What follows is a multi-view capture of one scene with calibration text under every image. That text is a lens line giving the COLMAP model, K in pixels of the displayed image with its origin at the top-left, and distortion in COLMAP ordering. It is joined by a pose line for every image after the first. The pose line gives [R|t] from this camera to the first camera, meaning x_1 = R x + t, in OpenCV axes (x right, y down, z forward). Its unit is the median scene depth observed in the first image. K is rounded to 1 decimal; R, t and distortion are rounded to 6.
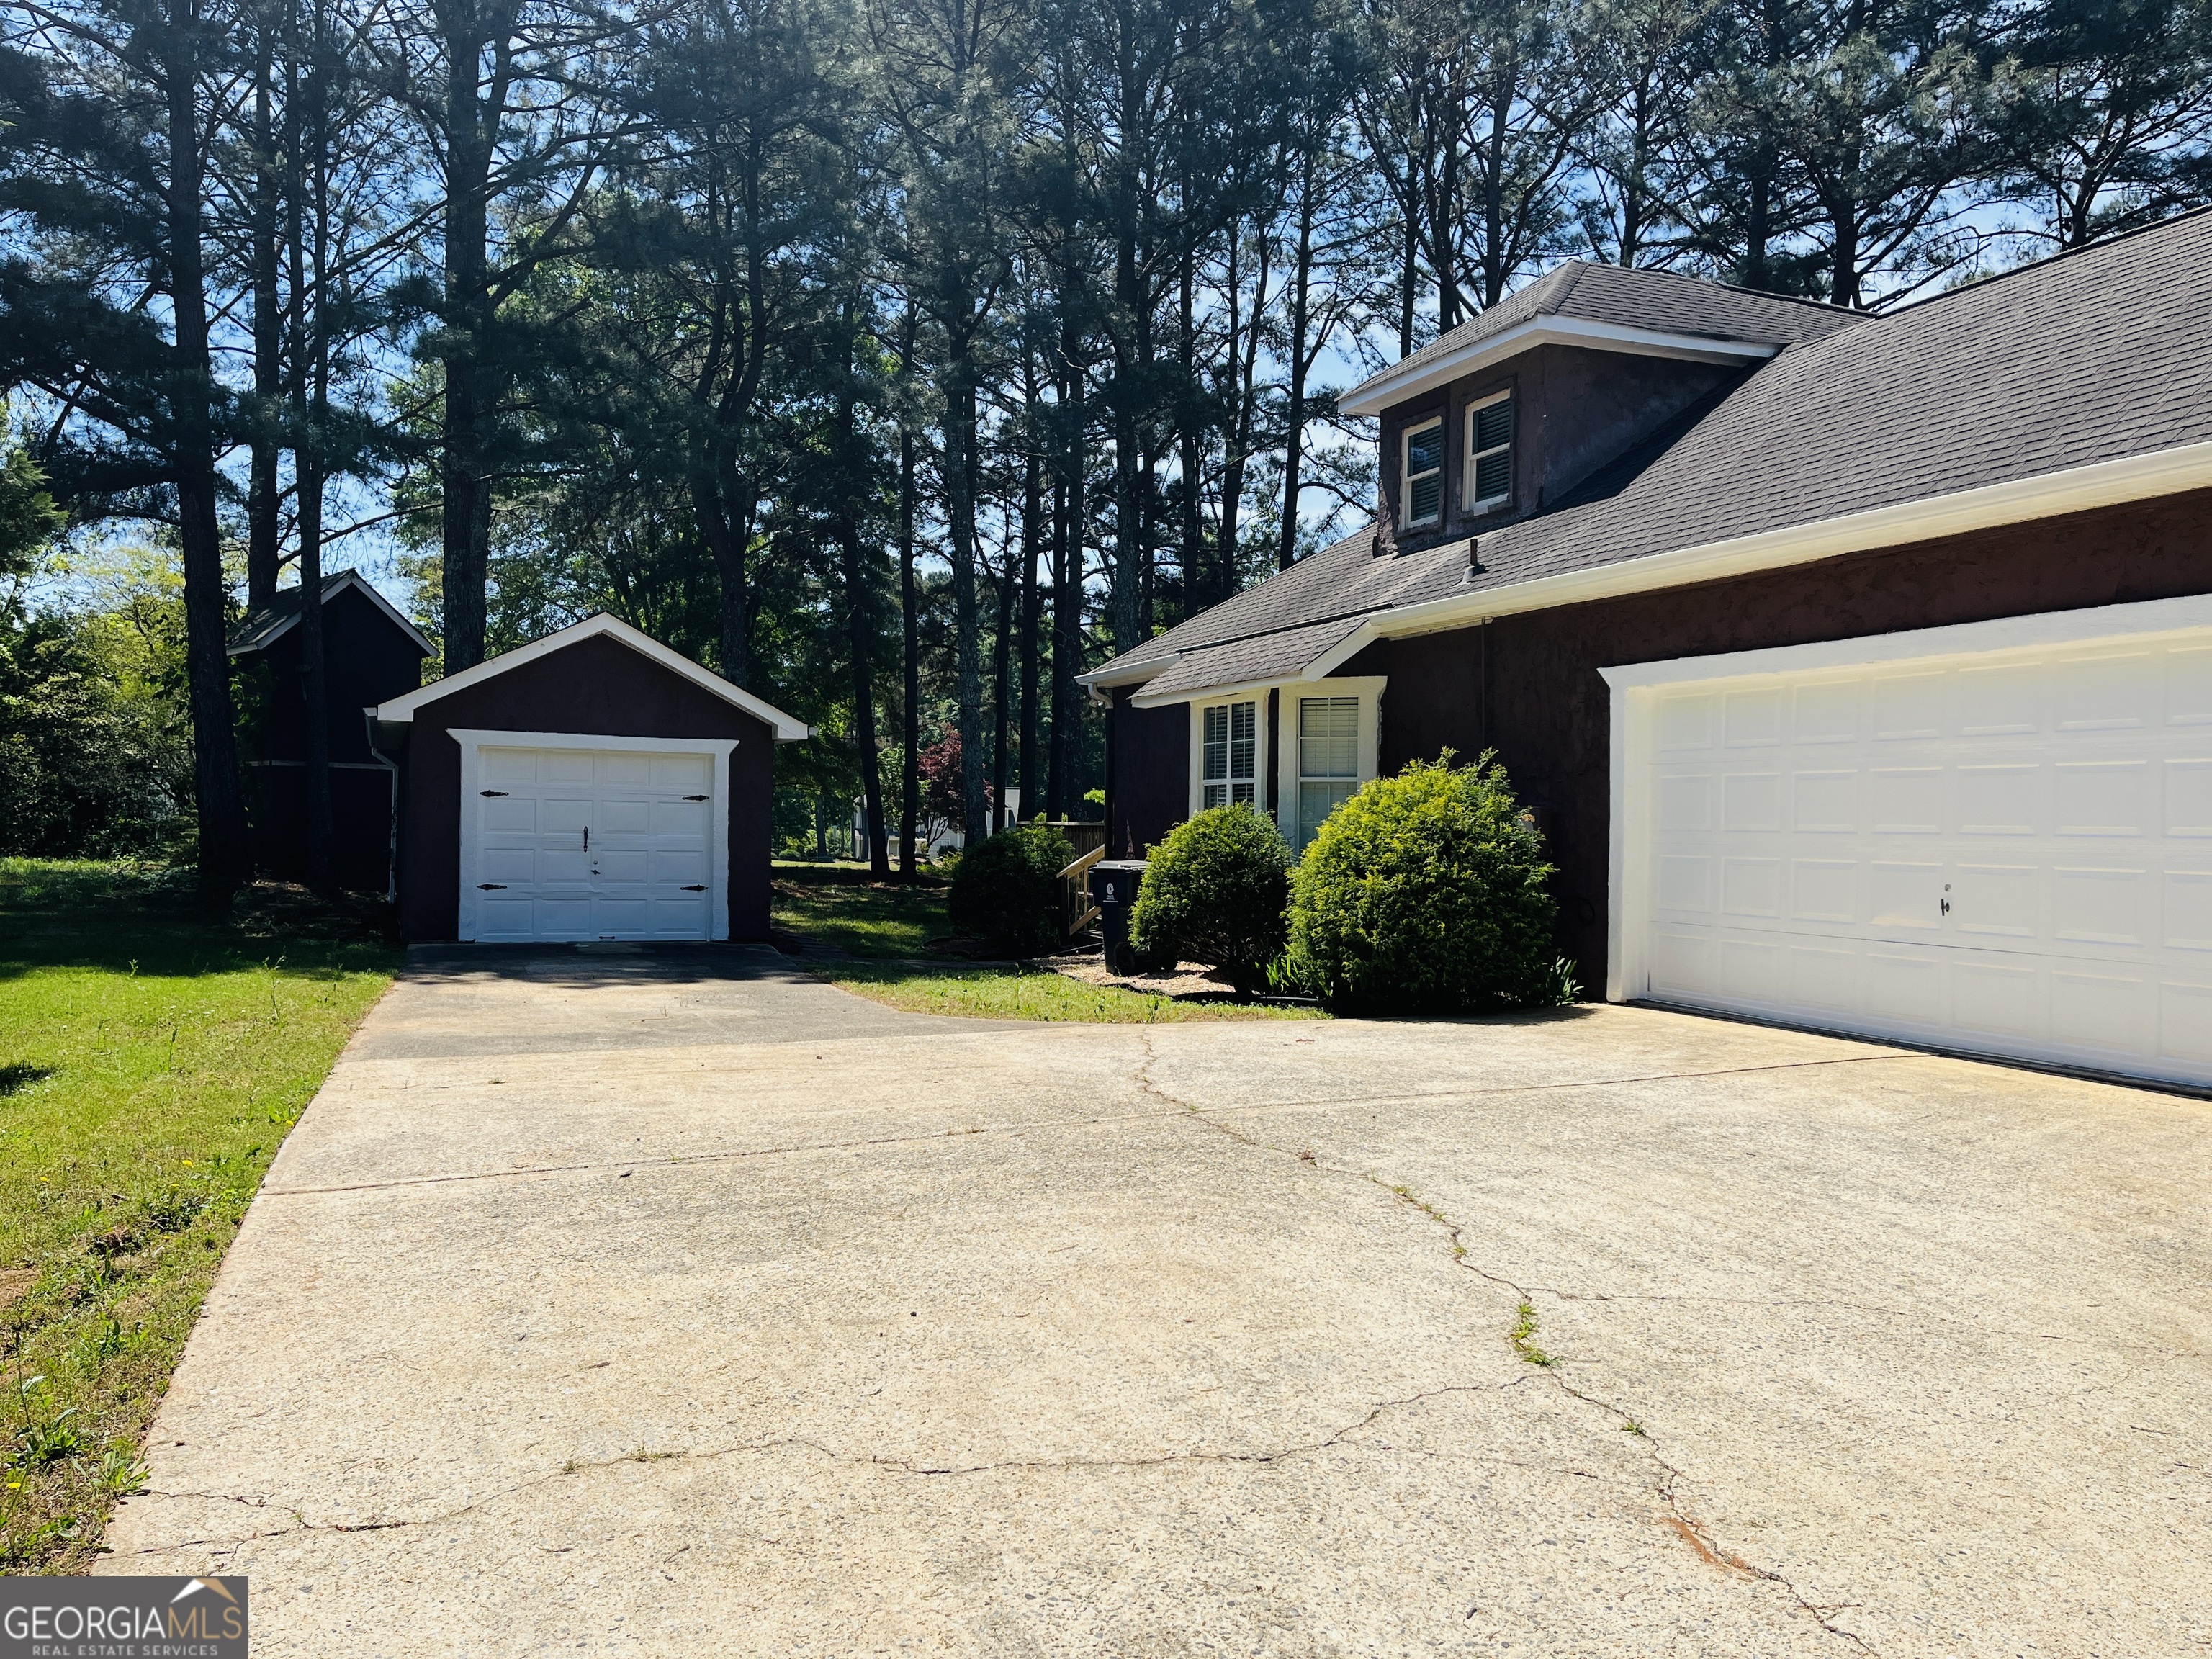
lens RADIAL K [[1650.8, 0, 1106.0], [0, 1650.8, 829.5], [0, 0, 1]] dist [0.036905, 0.001976]
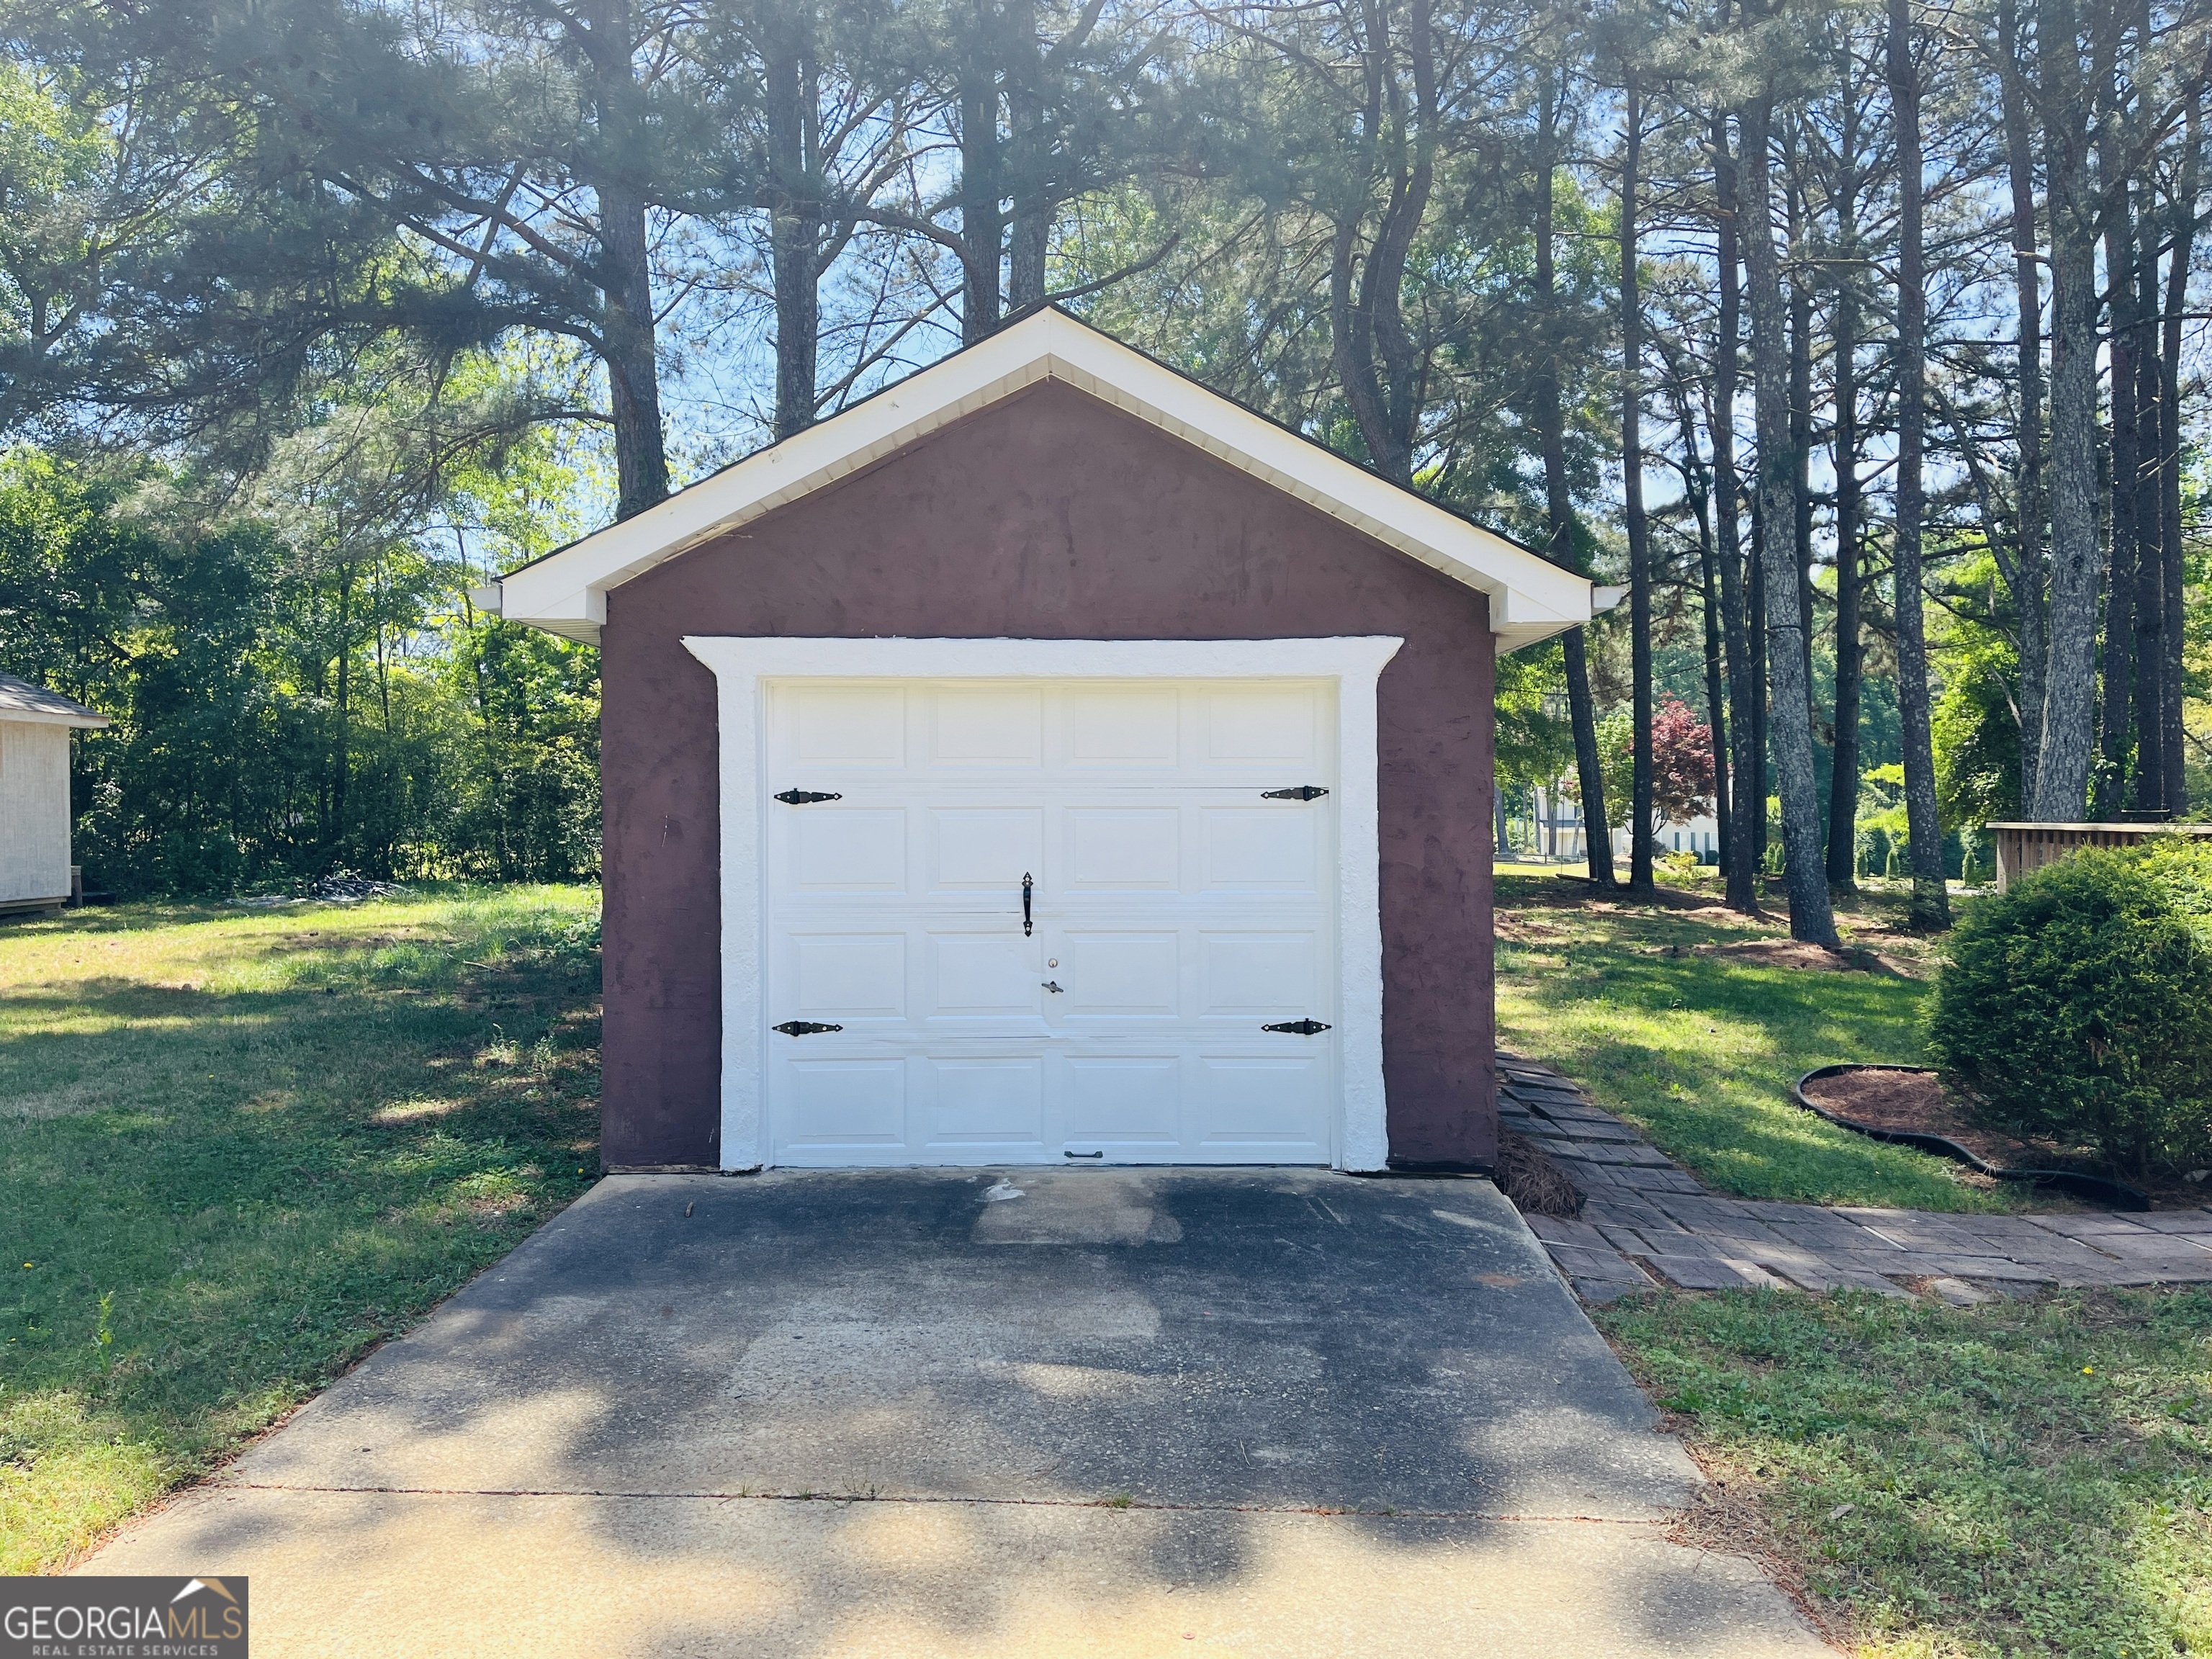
lens RADIAL K [[1650.8, 0, 1106.0], [0, 1650.8, 829.5], [0, 0, 1]] dist [0.036905, 0.001976]
pose [[0.920280, -0.018829, -0.390808, -0.137378], [0.020782, 0.999784, 0.000768, -0.011643], [0.390709, -0.008828, 0.920472, 0.625181]]
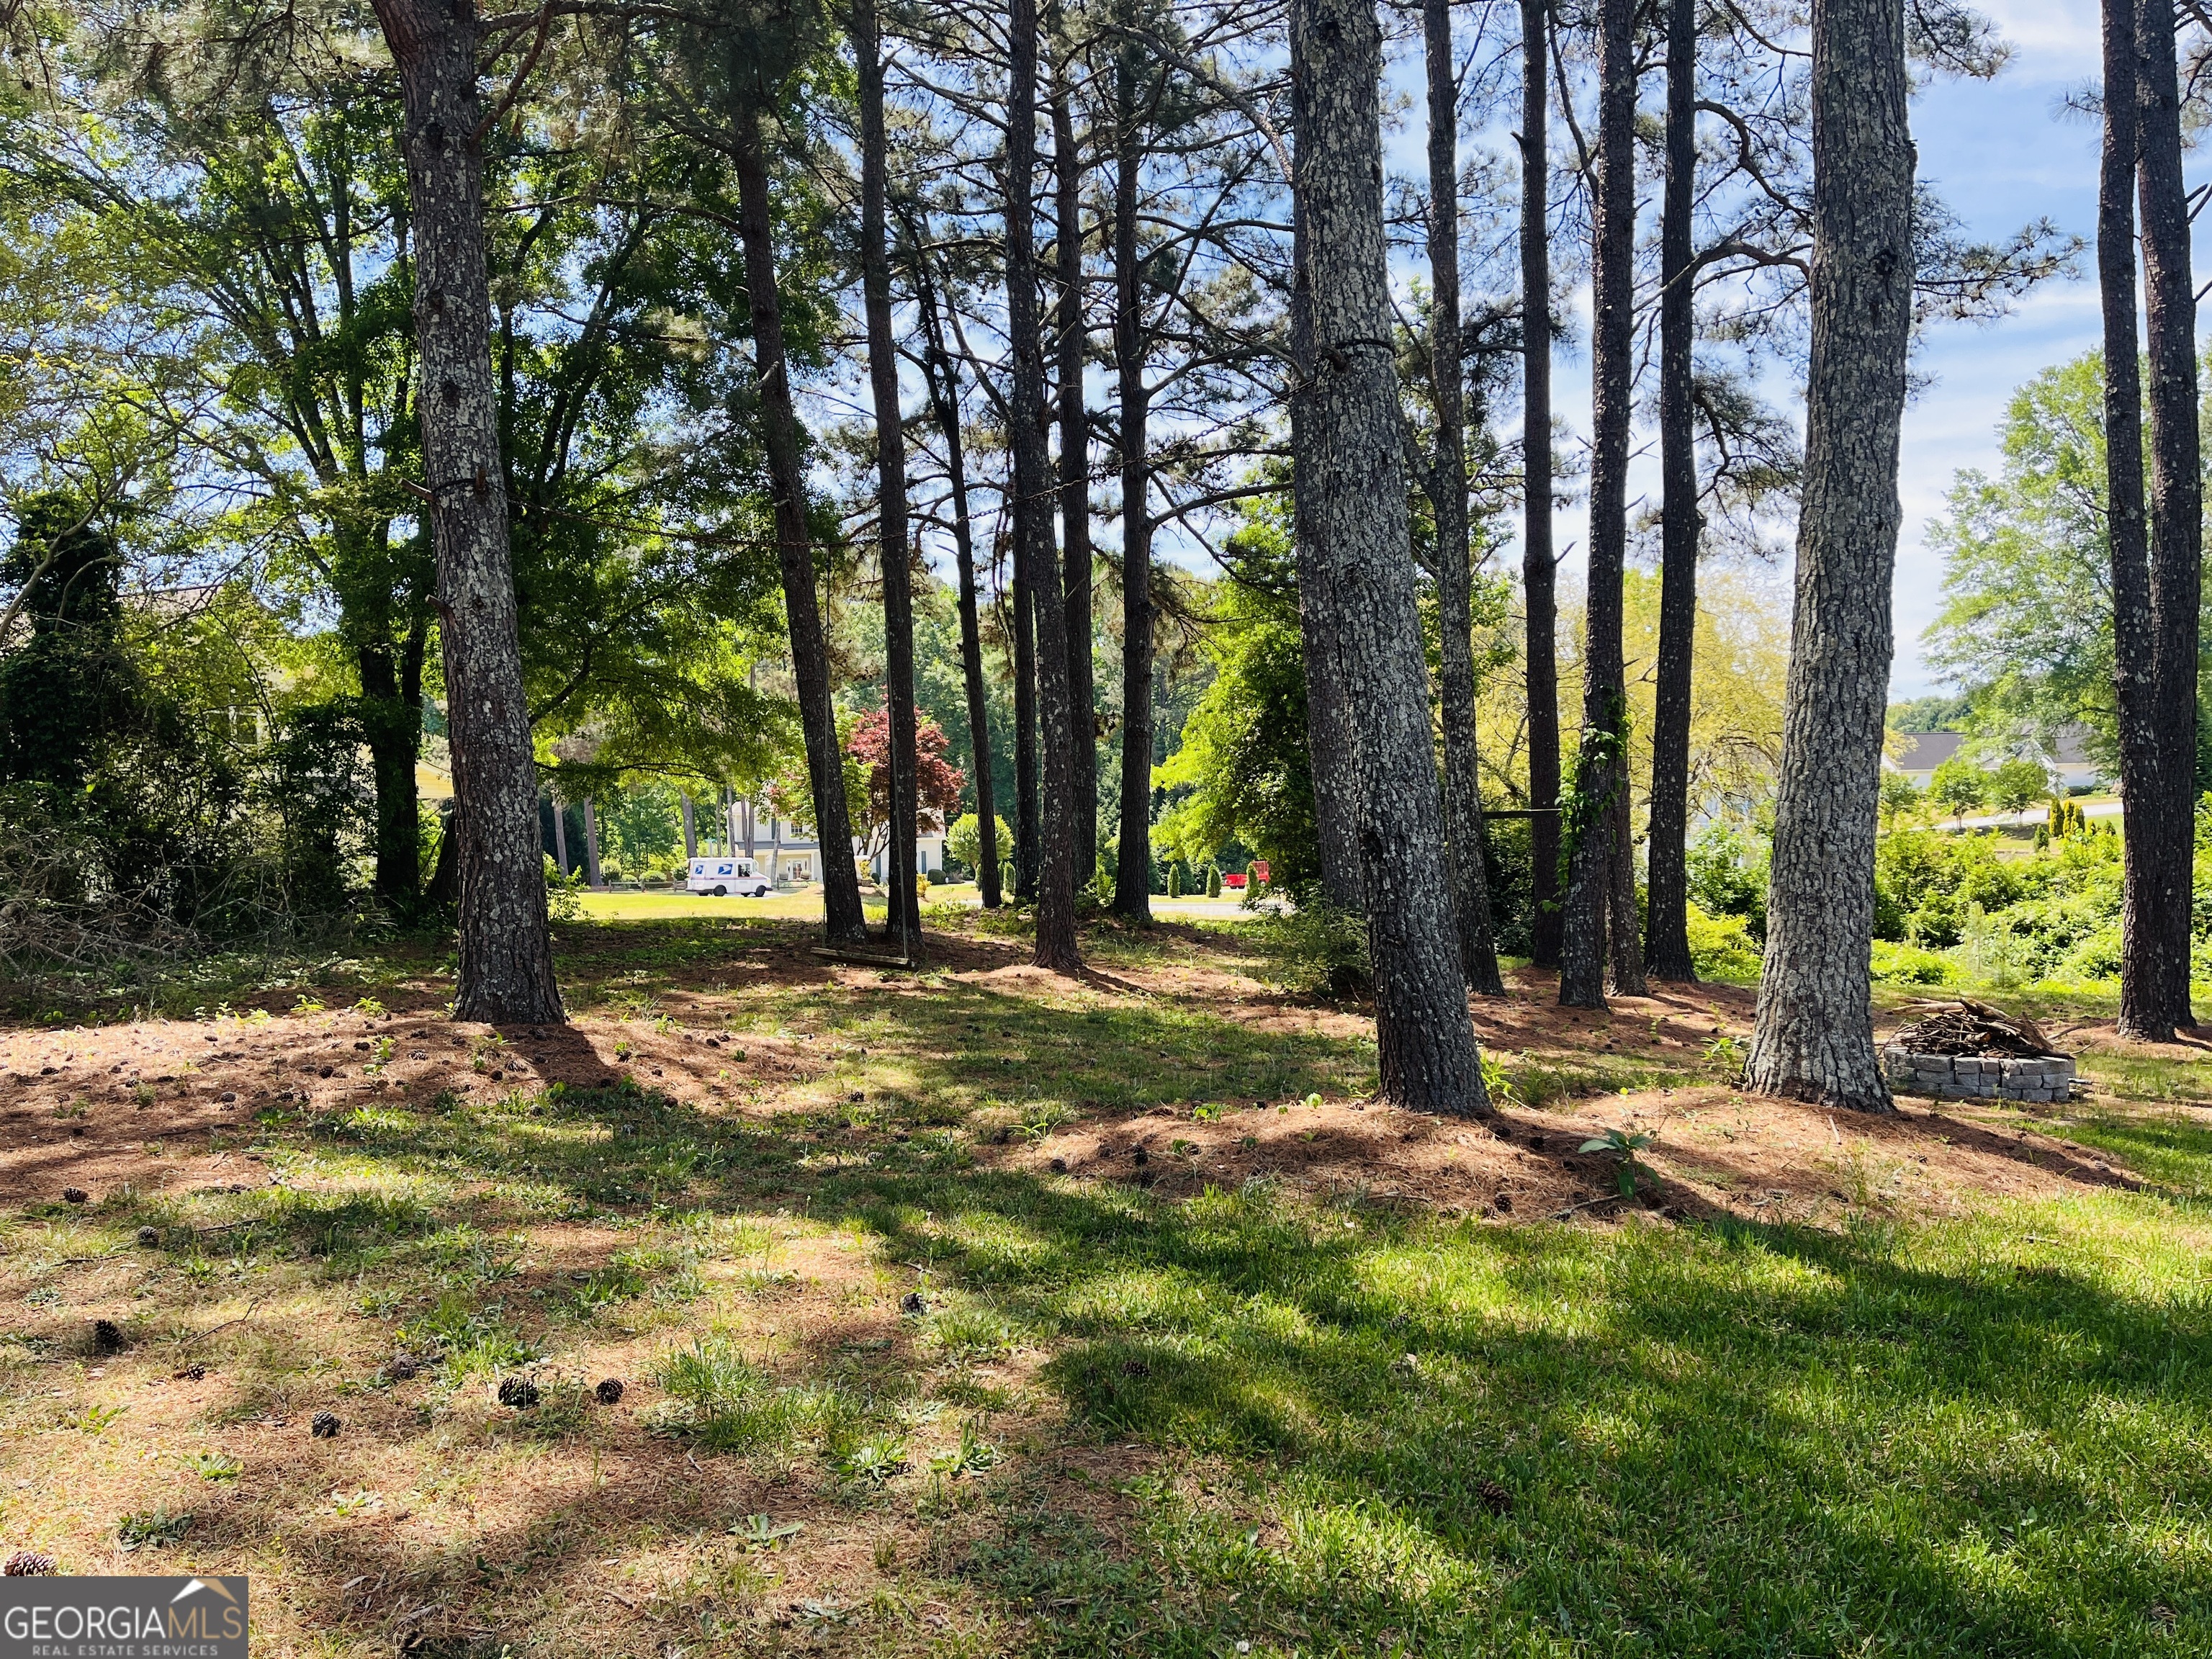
lens RADIAL K [[1650.8, 0, 1106.0], [0, 1650.8, 829.5], [0, 0, 1]] dist [0.036905, 0.001976]
pose [[0.996436, -0.036672, 0.075961, -0.264068], [0.036706, 0.999326, 0.000951, -0.006502], [-0.075945, 0.001840, 0.997110, 1.403613]]
